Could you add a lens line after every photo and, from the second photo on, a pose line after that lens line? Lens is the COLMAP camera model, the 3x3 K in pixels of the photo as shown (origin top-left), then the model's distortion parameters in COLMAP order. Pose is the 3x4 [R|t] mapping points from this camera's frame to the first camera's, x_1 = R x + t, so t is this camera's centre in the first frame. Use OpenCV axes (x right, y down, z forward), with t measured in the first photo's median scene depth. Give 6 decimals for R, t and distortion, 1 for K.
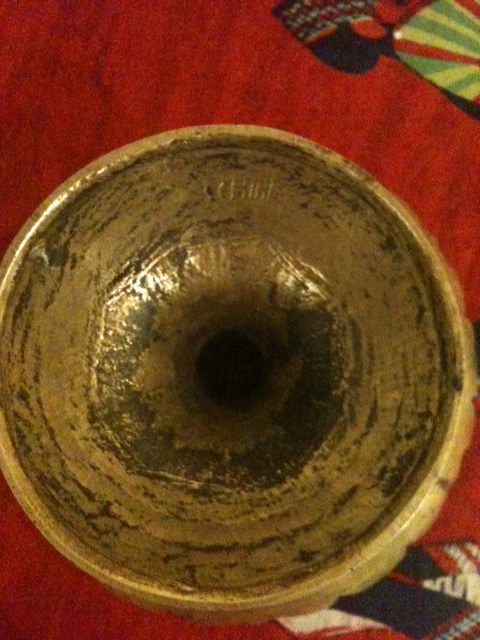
lens RADIAL K [[717.3, 0, 242.7], [0, 717.3, 324.5], [0, 0, 1]] dist [0.108357, 0.000000]
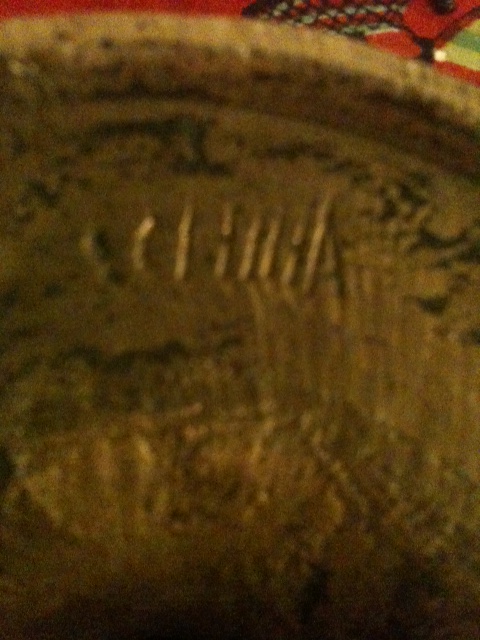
lens RADIAL K [[717.3, 0, 241.3], [0, 717.3, 318.2], [0, 0, 1]] dist [0.108357, 0.000000]
pose [[0.996360, 0.021592, 0.082462, -0.014507], [-0.008350, 0.987457, -0.157666, -0.113464], [-0.084832, 0.156404, 0.984043, 0.721387]]
